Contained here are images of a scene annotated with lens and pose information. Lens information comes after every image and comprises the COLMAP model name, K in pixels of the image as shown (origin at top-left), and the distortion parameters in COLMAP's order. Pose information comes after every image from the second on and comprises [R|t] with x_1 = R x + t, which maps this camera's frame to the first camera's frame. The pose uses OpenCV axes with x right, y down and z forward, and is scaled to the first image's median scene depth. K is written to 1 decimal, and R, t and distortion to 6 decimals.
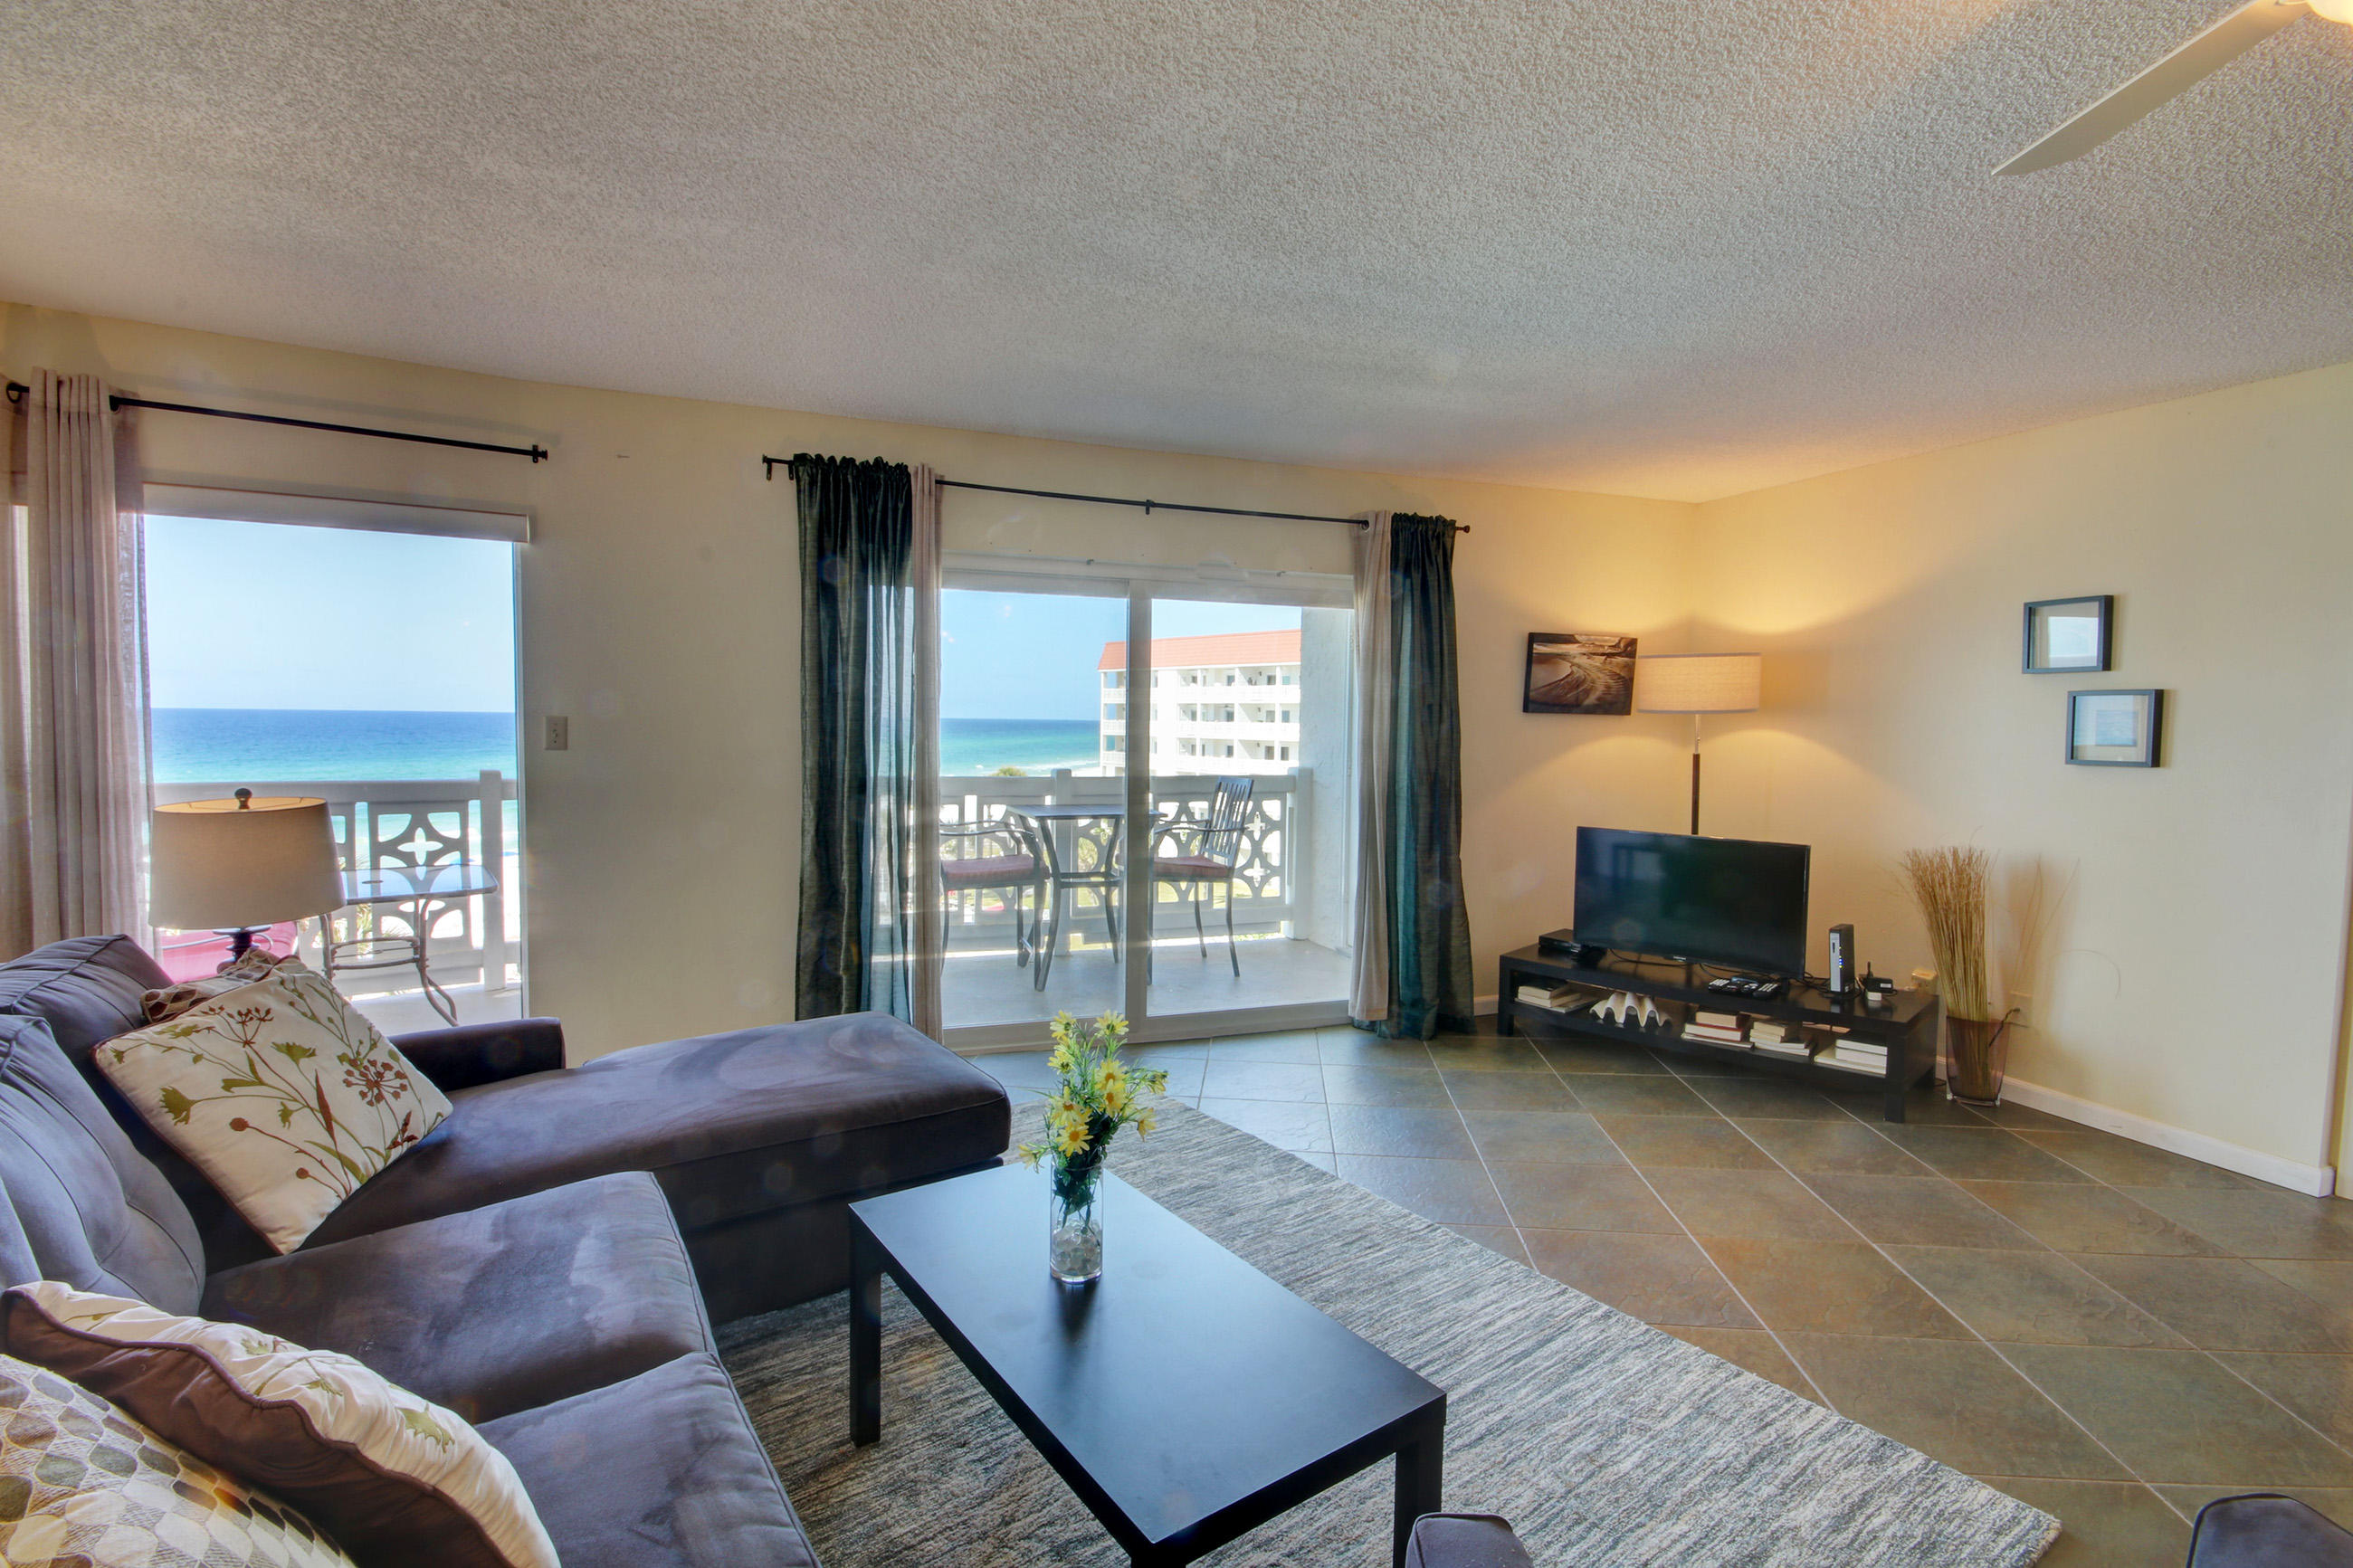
lens RADIAL K [[1086.6, 0, 1171.6], [0, 1086.6, 779.6], [0, 0, 1]] dist [0.002667, -0.007360]
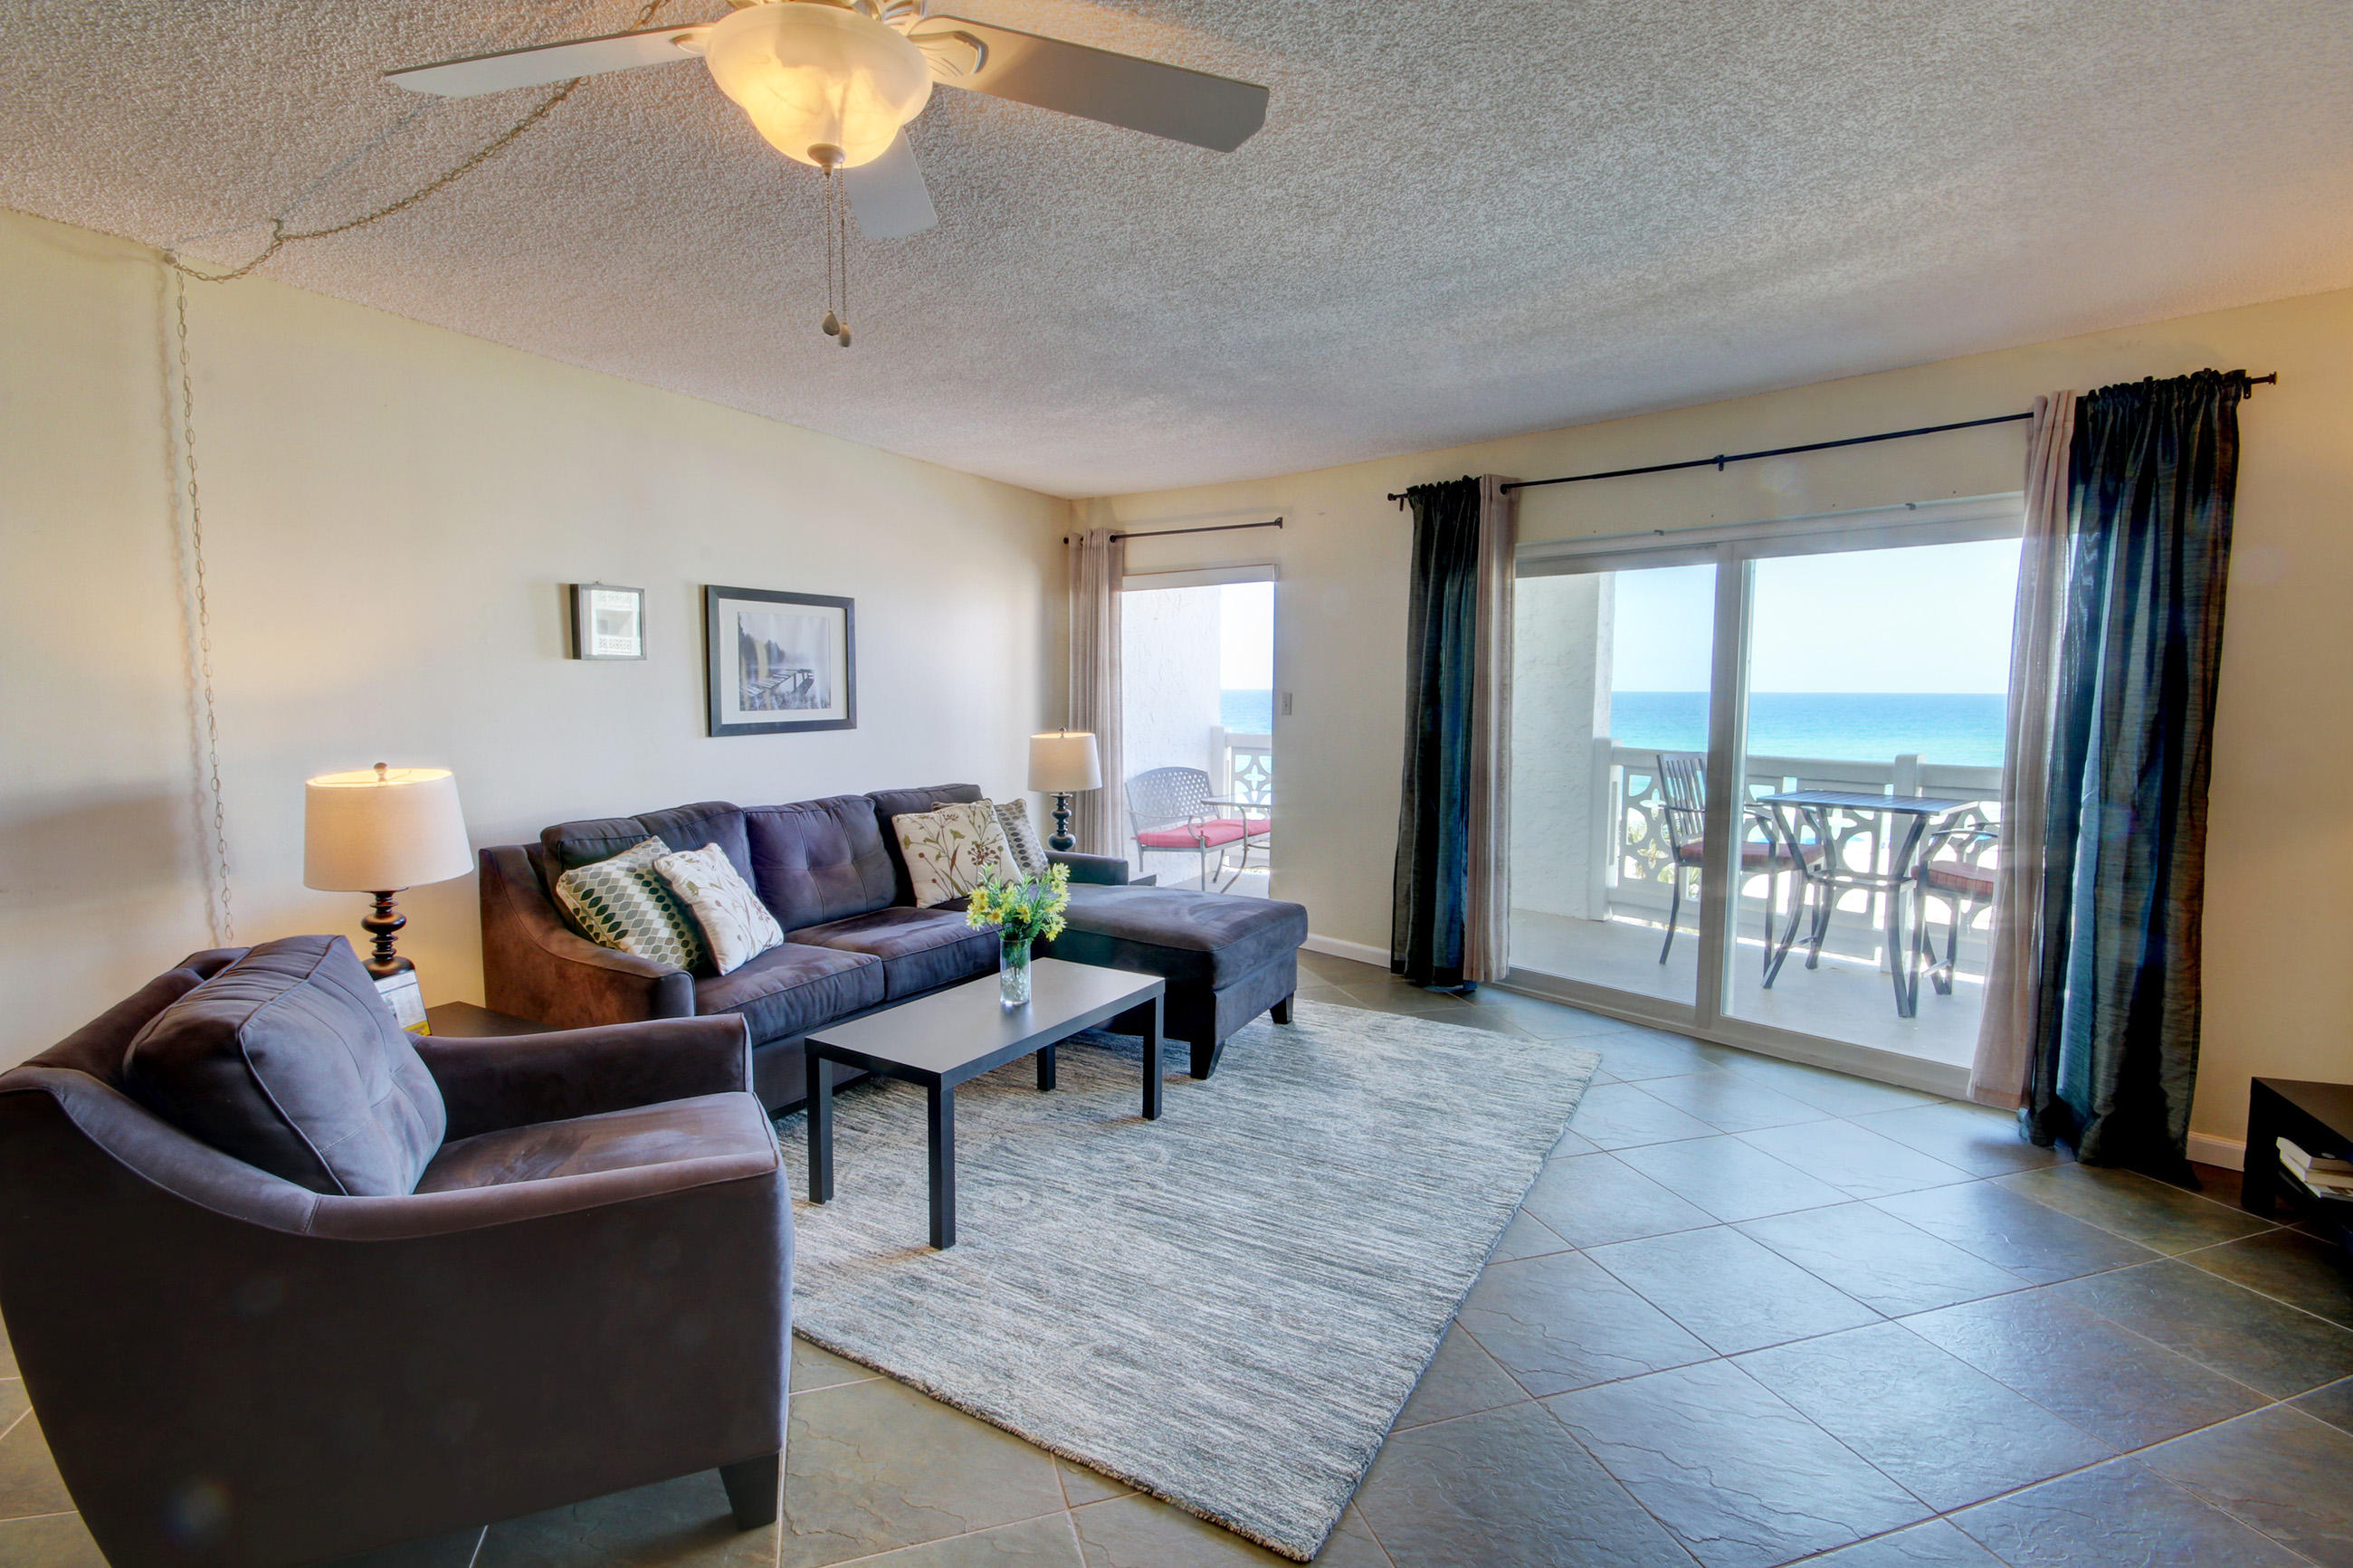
lens RADIAL K [[1088.5, 0, 1171.7], [0, 1088.5, 782.9], [0, 0, 1]] dist [-0.001978, 0.000308]
pose [[0.390387, 0.068927, -0.918067, 0.748278], [-0.051856, 0.997257, 0.052822, -0.004899], [0.919189, 0.026986, 0.392890, 0.243237]]
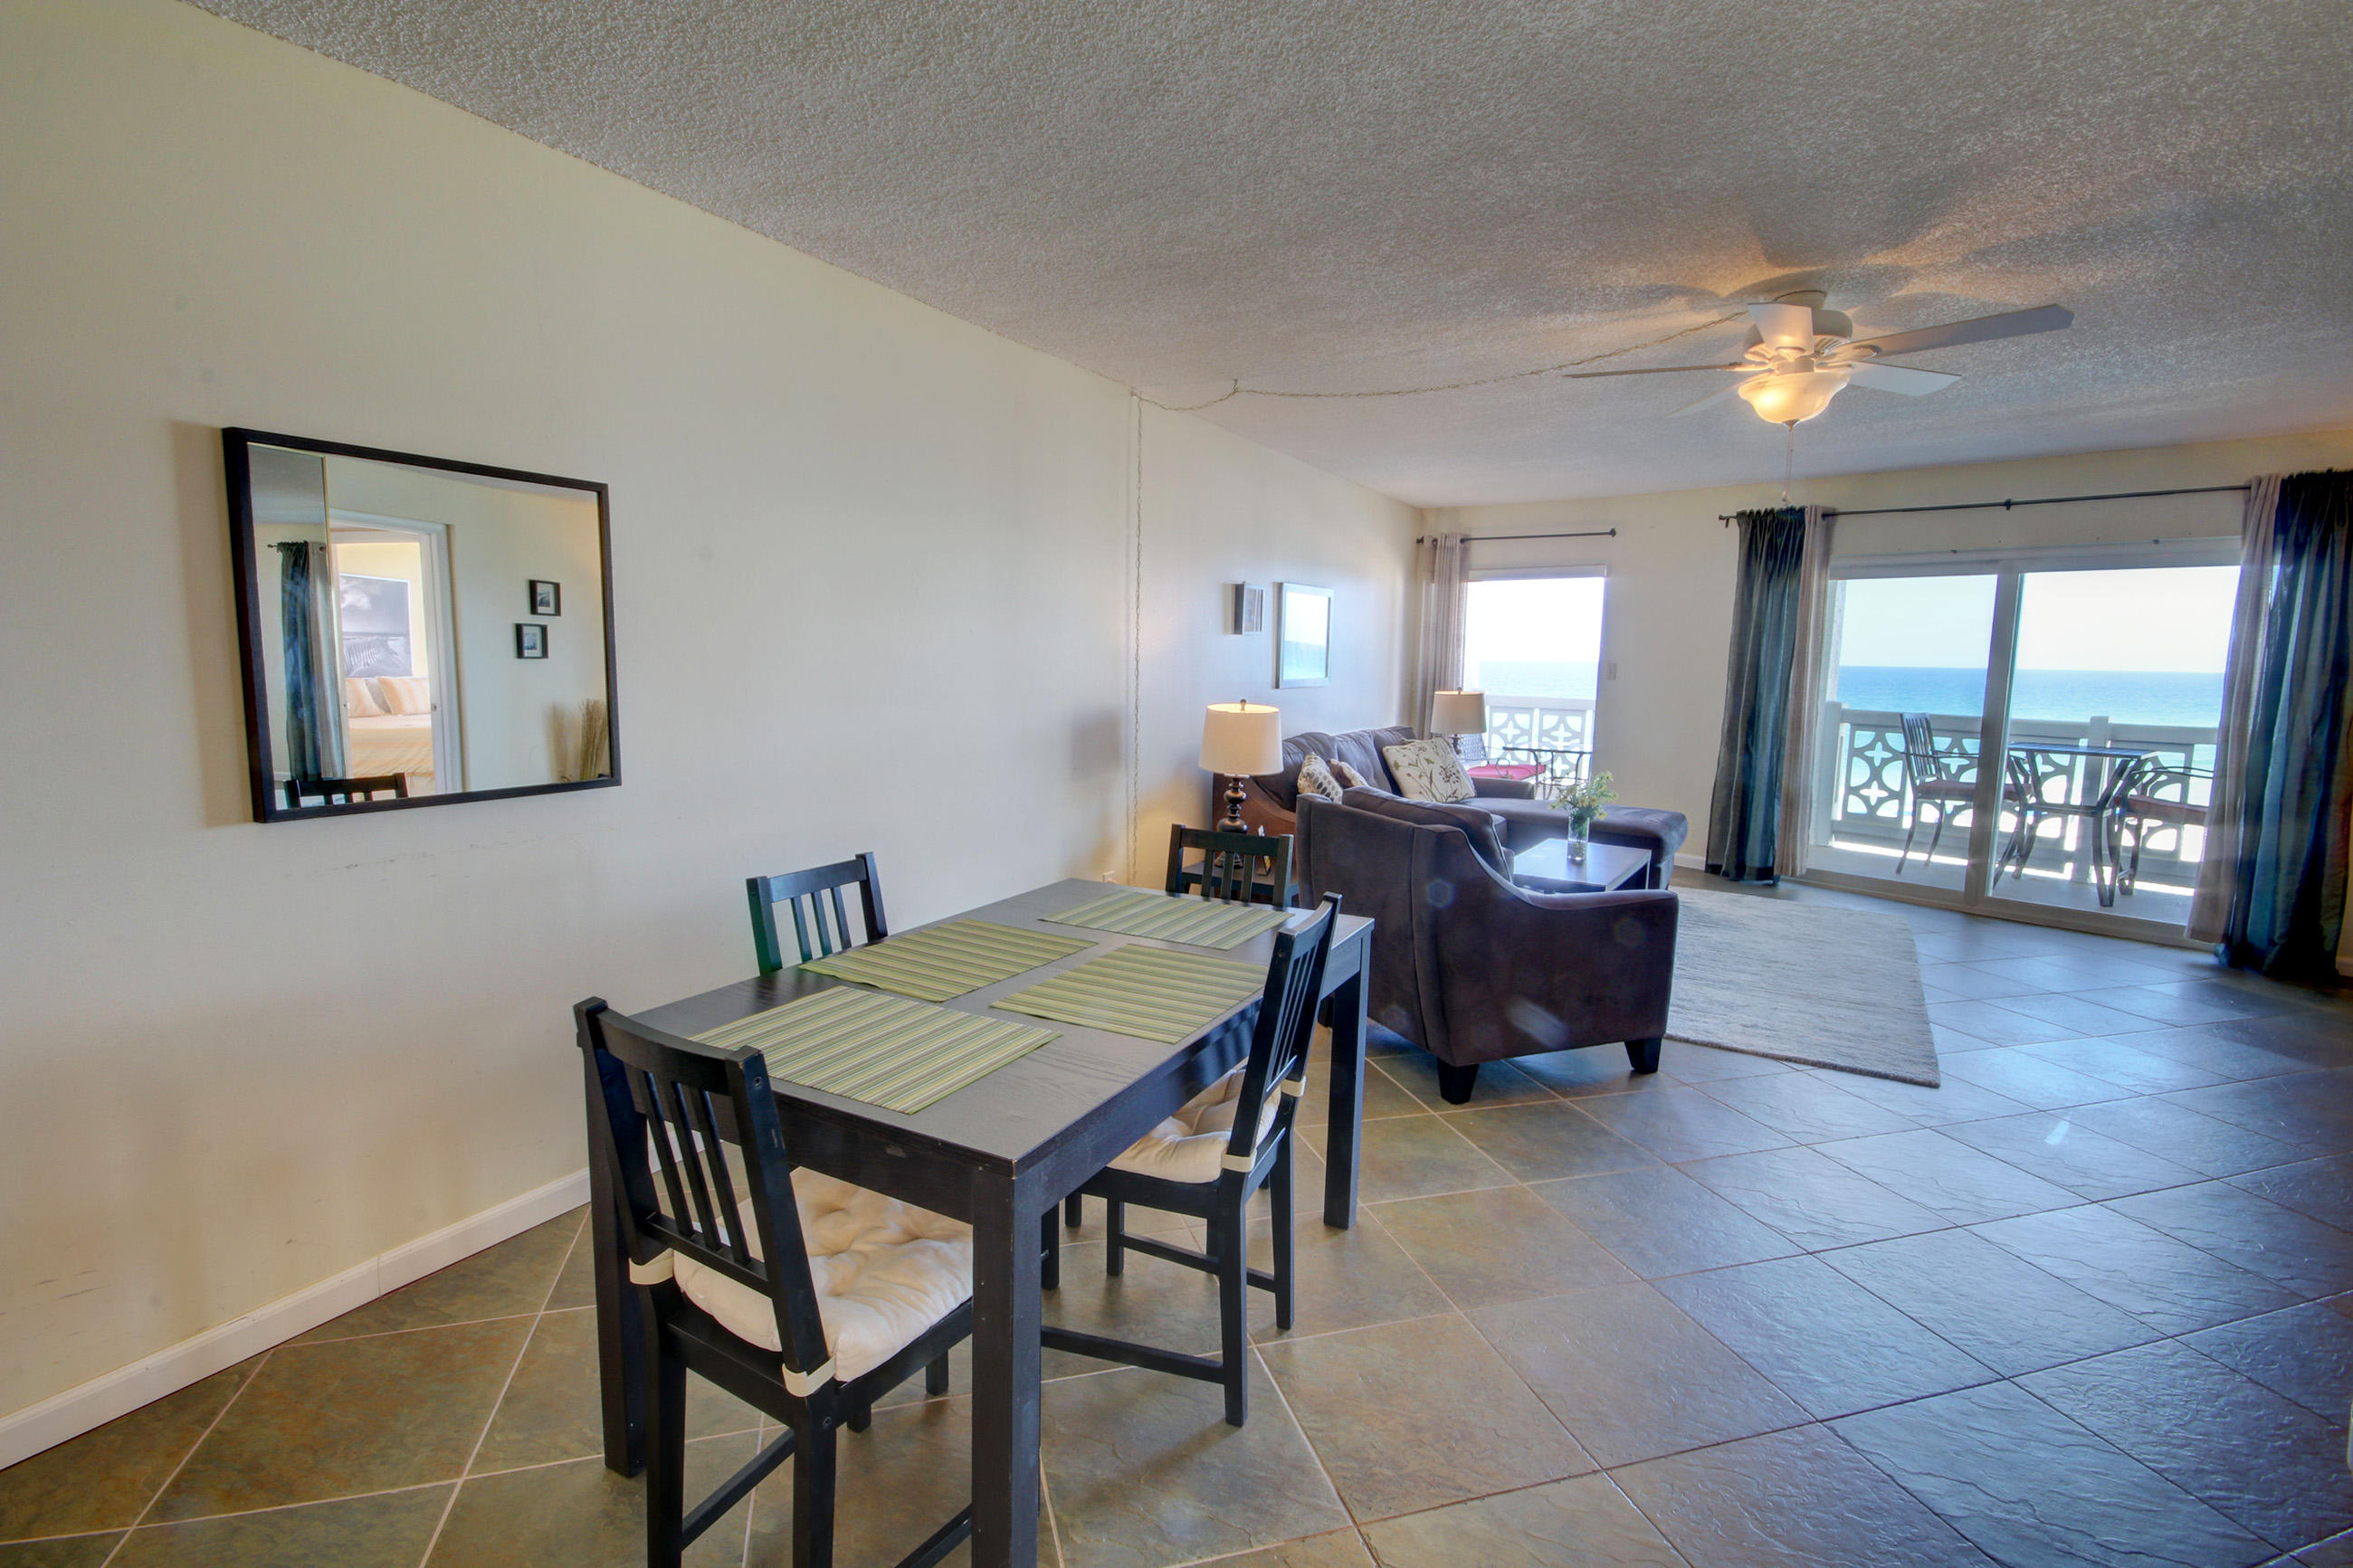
lens RADIAL K [[1086.6, 0, 1171.6], [0, 1086.6, 779.6], [0, 0, 1]] dist [0.002667, -0.007360]
pose [[0.364673, 0.101100, -0.925631, 0.967183], [-0.065507, 0.994411, 0.082804, 0.040841], [0.928828, 0.030439, 0.369258, -0.464714]]
